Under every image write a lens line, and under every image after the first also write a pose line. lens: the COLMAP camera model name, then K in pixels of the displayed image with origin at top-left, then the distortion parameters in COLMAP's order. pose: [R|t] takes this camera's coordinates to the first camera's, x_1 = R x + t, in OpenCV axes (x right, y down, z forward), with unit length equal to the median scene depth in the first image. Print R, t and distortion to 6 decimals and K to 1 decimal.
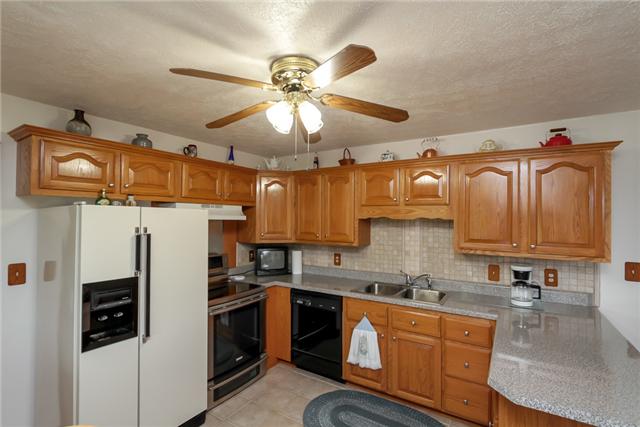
lens RADIAL K [[303.8, 0, 320.0], [0, 303.8, 214.5], [0, 0, 1]] dist [0.002062, -0.000198]
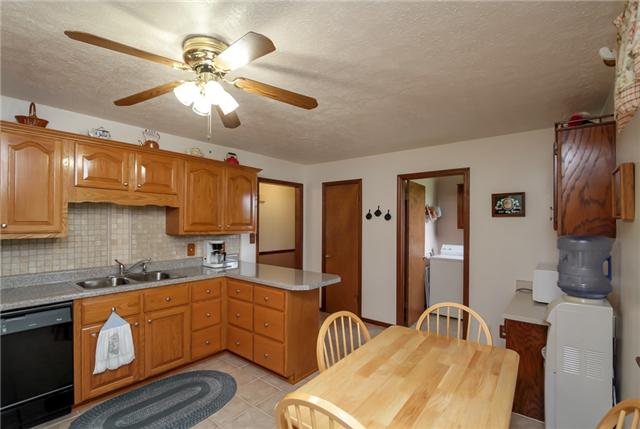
lens RADIAL K [[303.8, 0, 320.0], [0, 303.8, 219.0], [0, 0, 1]] dist [0.002062, -0.000198]
pose [[0.121796, 0.004245, 0.992546, -0.650035], [-0.017847, 0.999839, -0.002086, 0.053302], [-0.992395, -0.017460, 0.121852, 0.293176]]
